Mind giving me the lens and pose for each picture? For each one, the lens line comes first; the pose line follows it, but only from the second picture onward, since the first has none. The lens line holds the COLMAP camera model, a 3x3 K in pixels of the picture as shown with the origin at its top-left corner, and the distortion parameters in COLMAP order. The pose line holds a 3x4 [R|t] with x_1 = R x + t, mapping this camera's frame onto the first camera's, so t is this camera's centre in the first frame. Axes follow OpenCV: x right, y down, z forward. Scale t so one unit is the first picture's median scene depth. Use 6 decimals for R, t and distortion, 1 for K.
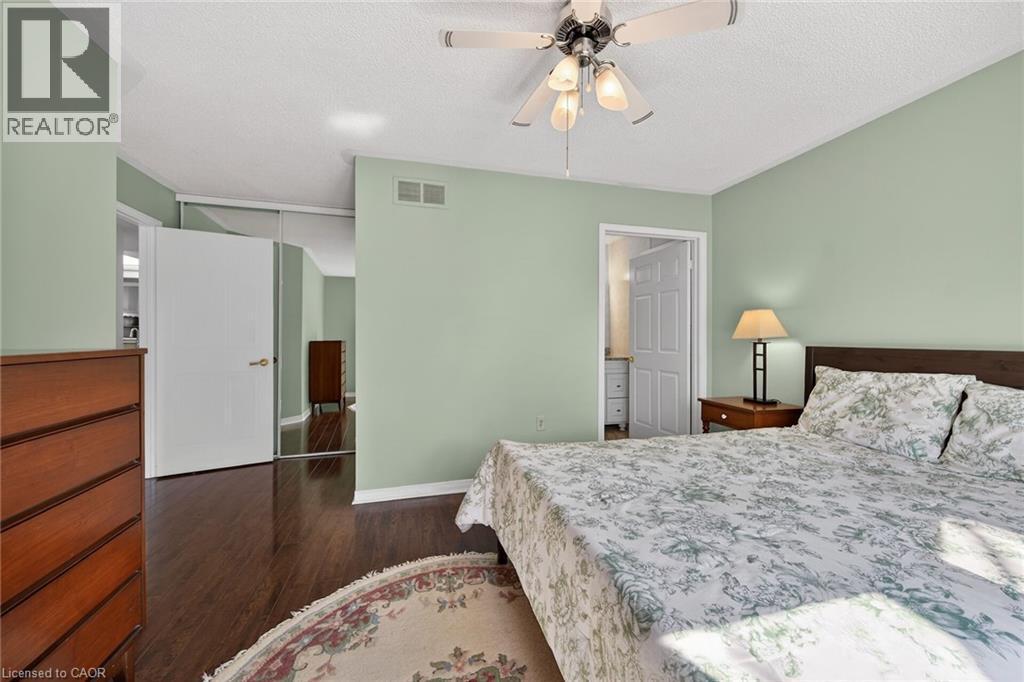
lens RADIAL K [[402.4, 0, 516.7], [0, 402.4, 334.9], [0, 0, 1]] dist [-0.000941, -0.000151]
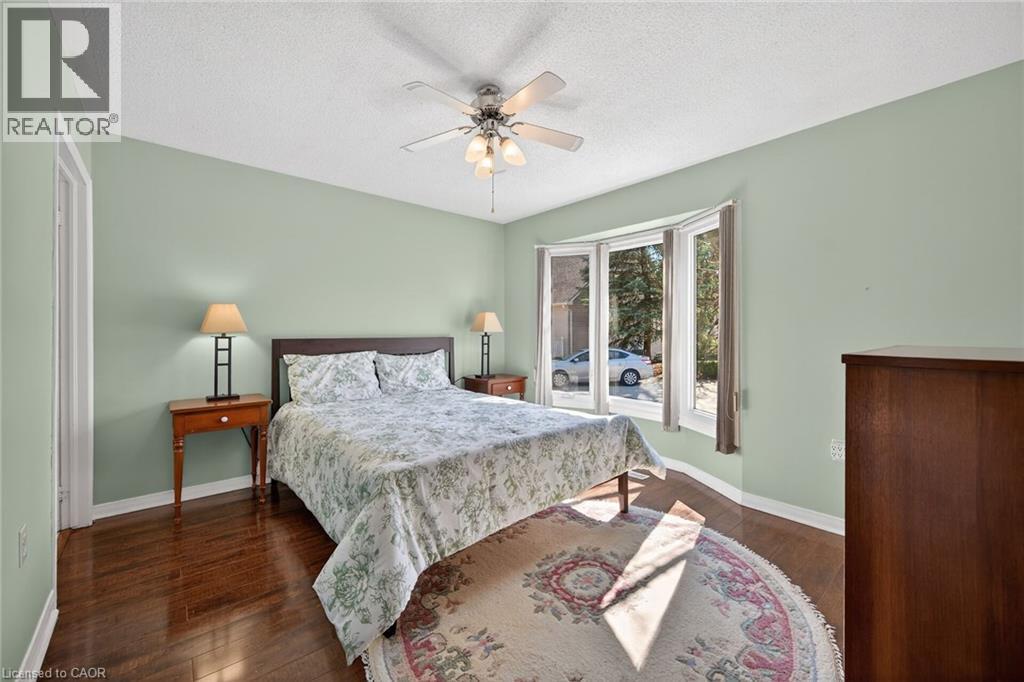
lens RADIAL K [[402.4, 0, 516.7], [0, 402.4, 334.9], [0, 0, 1]] dist [-0.000941, -0.000151]
pose [[-0.455572, -0.013344, 0.890099, -0.682911], [-0.008240, 0.999908, 0.010772, -0.002172], [-0.890161, -0.002427, -0.455640, 0.957741]]
